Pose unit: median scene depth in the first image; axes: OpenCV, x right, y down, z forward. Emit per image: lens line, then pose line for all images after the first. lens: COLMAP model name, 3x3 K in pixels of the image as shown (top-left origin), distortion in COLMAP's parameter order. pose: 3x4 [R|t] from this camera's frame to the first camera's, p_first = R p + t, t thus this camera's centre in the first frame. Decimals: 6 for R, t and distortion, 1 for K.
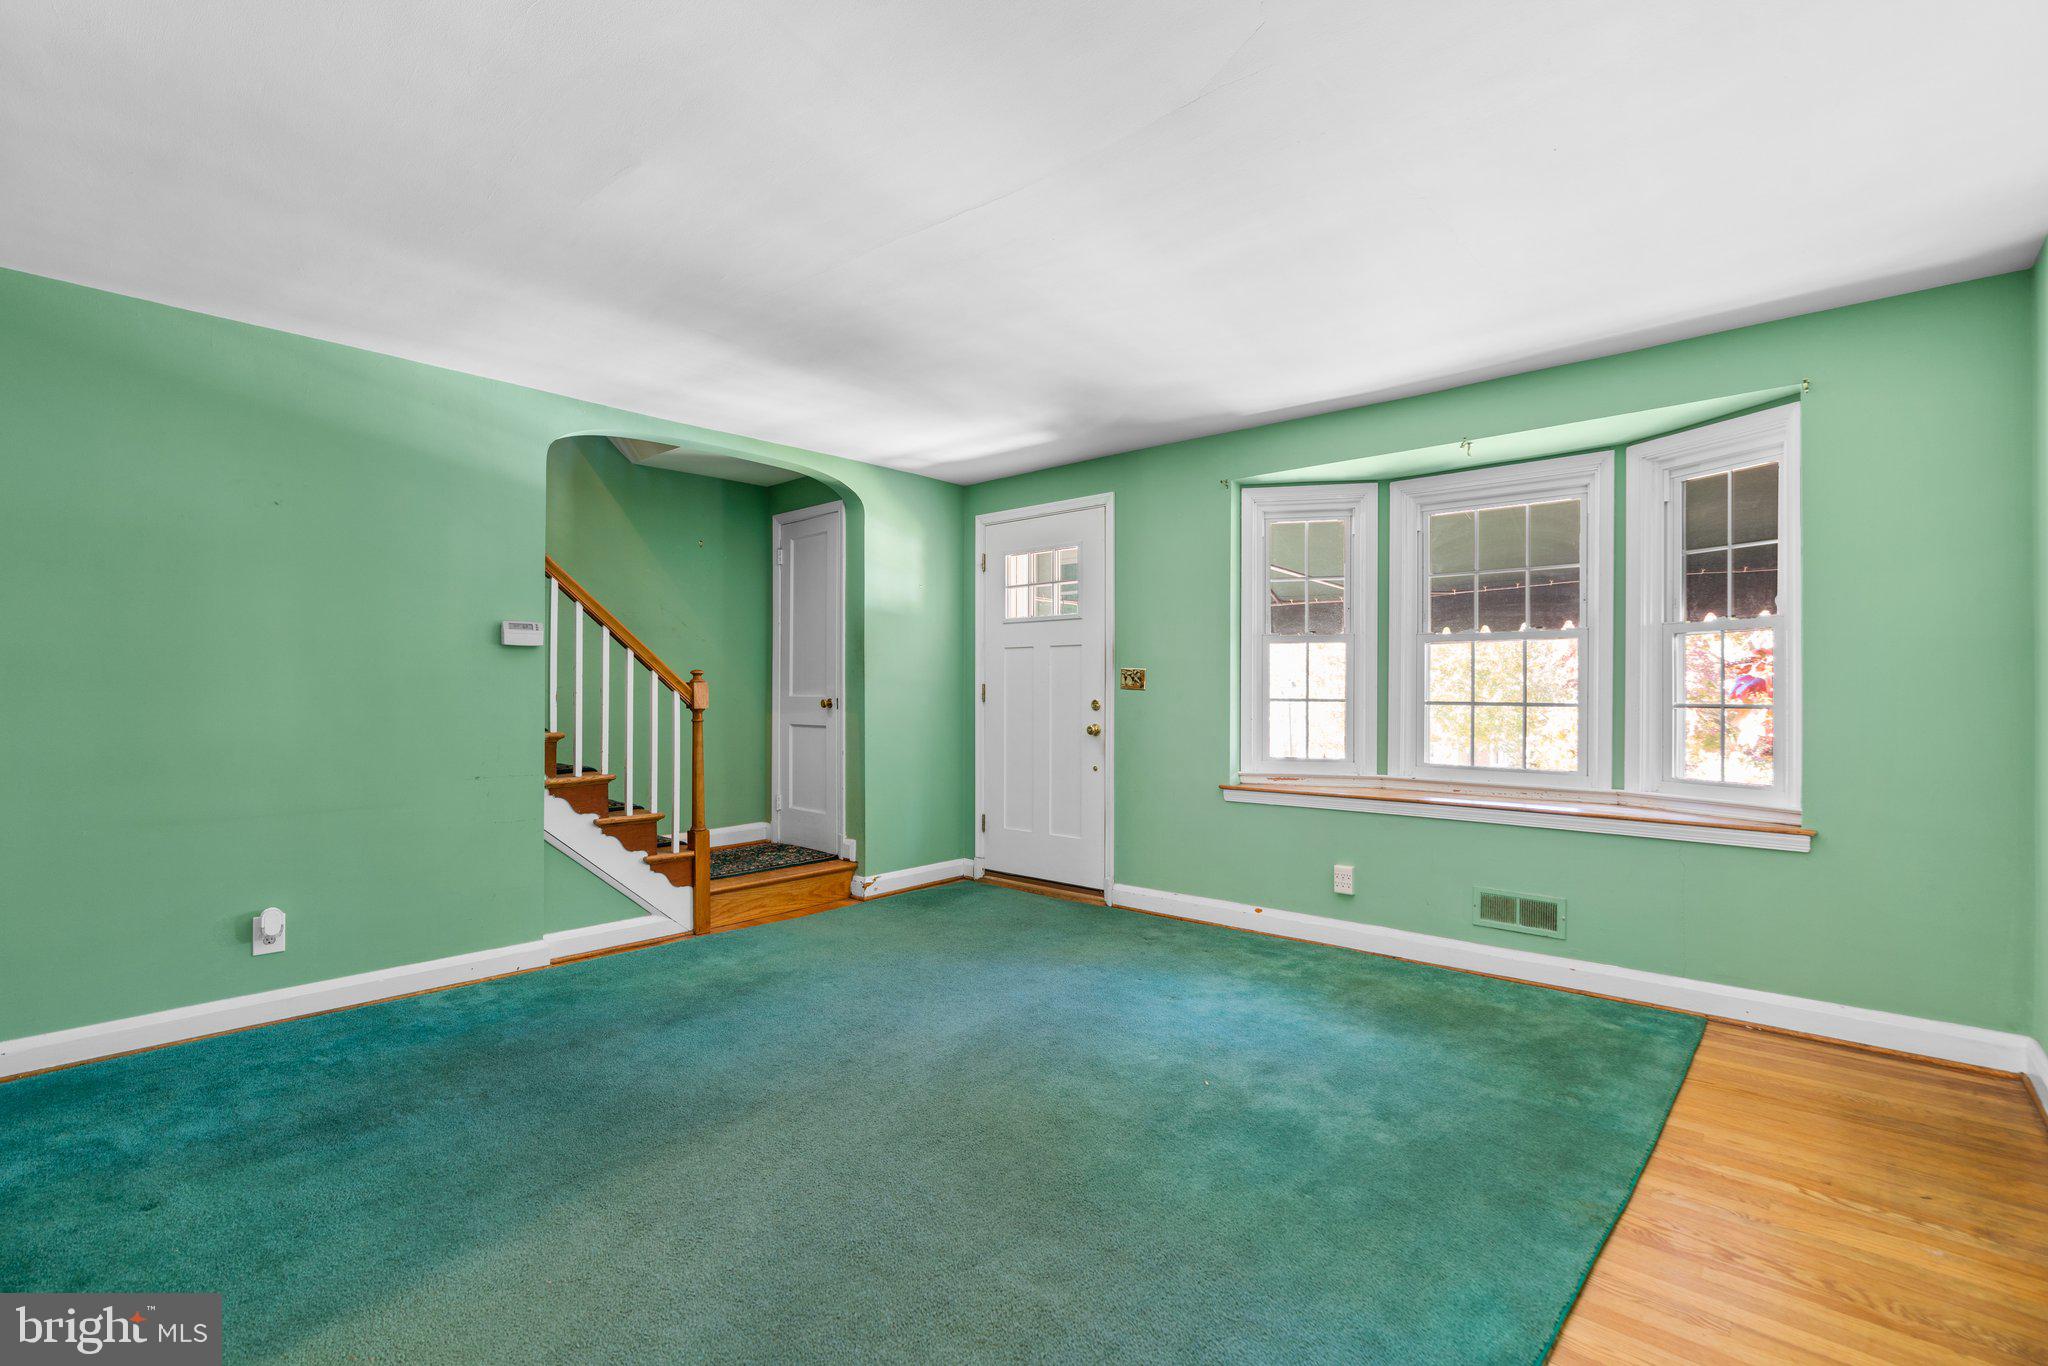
lens RADIAL K [[933.7, 0, 1026.3], [0, 933.7, 688.5], [0, 0, 1]] dist [-0.015663, 0.006529]
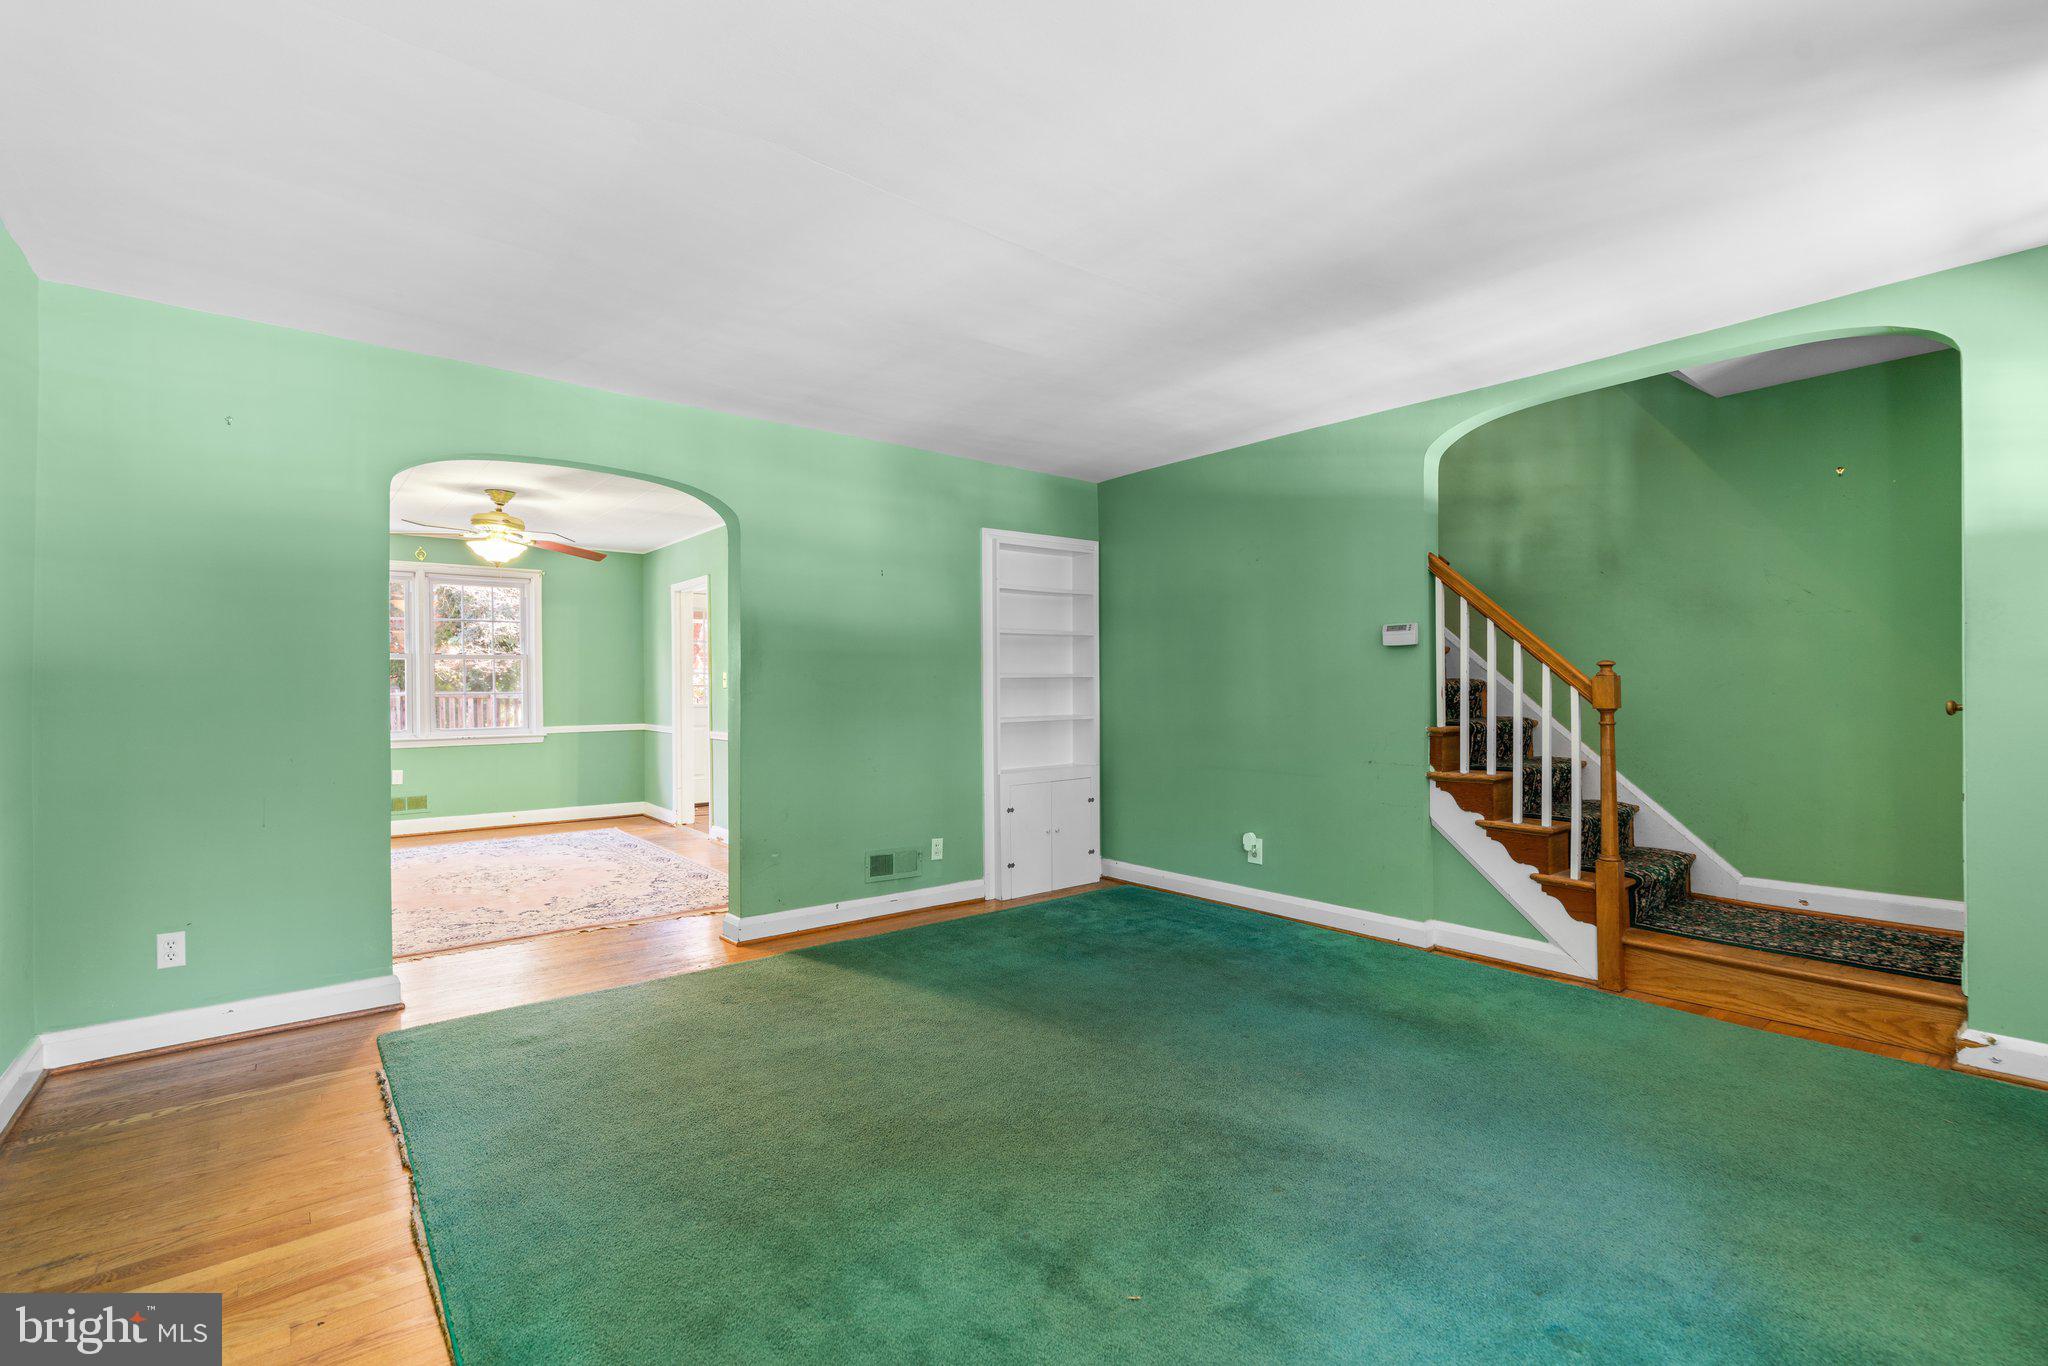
lens RADIAL K [[933.7, 0, 1026.3], [0, 933.7, 688.5], [0, 0, 1]] dist [-0.015663, 0.006529]
pose [[-0.169591, 0.004817, -0.985503, 0.583987], [0.010063, 0.999944, 0.003156, -0.003407], [0.985463, -0.009382, -0.169630, 0.720980]]
